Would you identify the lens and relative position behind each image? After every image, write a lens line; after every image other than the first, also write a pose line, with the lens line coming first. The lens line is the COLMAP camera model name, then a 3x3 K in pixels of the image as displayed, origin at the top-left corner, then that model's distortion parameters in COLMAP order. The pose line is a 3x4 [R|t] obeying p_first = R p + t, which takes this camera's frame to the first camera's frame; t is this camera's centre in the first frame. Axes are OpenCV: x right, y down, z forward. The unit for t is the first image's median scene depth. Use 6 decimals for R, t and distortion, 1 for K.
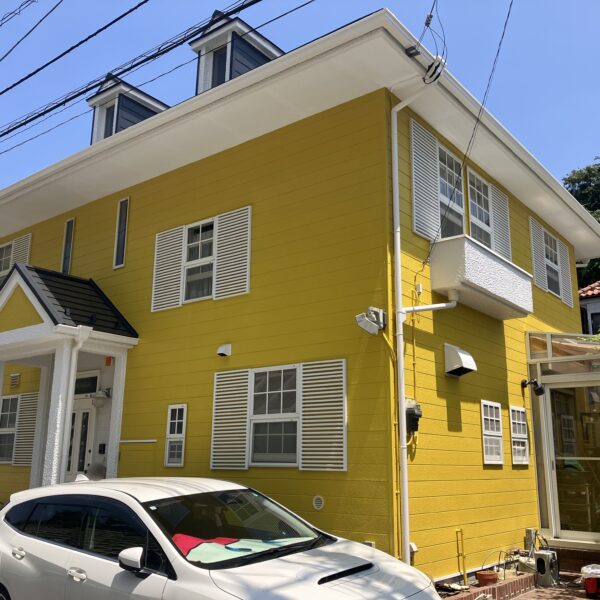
lens RADIAL K [[675.1, 0, 300.4], [0, 675.1, 293.2], [0, 0, 1]] dist [0.025036, 0.000000]
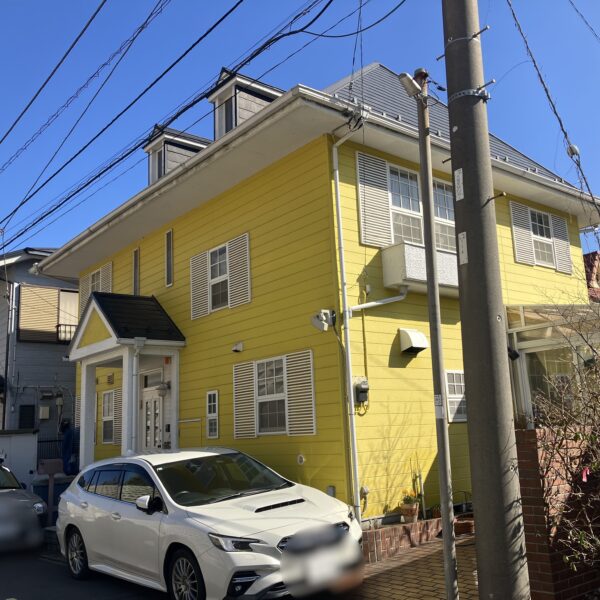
lens RADIAL K [[675.1, 0, 318.8], [0, 675.1, 287.4], [0, 0, 1]] dist [0.025036, 0.000000]
pose [[0.977219, -0.099532, -0.187449, 0.285077], [0.107188, 0.993751, 0.031134, -0.052000], [0.183178, -0.050517, 0.981781, -0.228036]]
